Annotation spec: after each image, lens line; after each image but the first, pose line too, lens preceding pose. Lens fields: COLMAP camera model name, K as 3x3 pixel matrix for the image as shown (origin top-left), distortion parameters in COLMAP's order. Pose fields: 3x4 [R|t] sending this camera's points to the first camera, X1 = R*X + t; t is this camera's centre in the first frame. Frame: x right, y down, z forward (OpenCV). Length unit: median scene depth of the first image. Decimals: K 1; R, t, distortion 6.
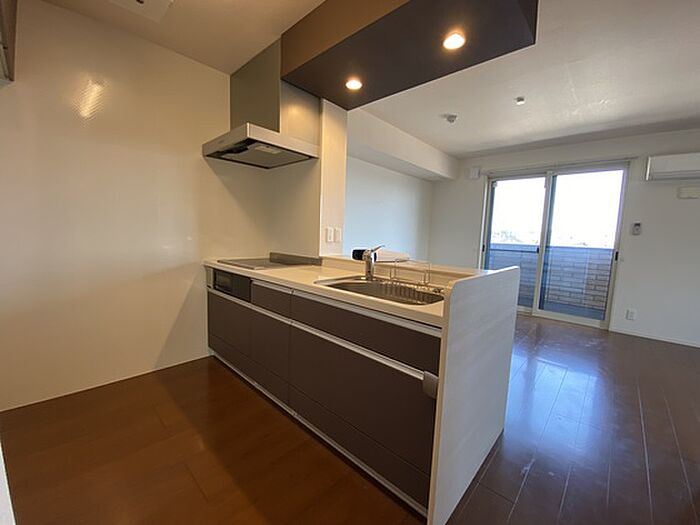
lens RADIAL K [[285.0, 0, 350.7], [0, 285.0, 268.1], [0, 0, 1]] dist [-0.004430, -0.000600]
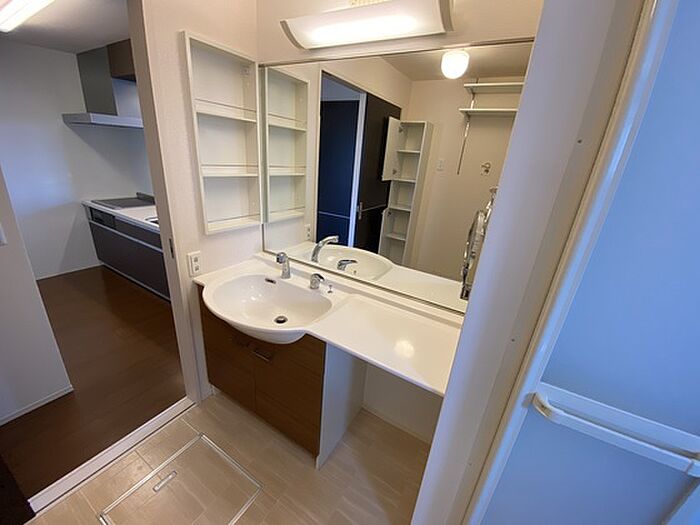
lens RADIAL K [[285.0, 0, 347.9], [0, 285.0, 259.0], [0, 0, 1]] dist [-0.004430, -0.000600]
pose [[0.975830, -0.033504, 0.215947, 0.479840], [-0.020513, 0.969770, 0.243155, -0.115119], [-0.217566, -0.241708, 0.945644, -0.721577]]
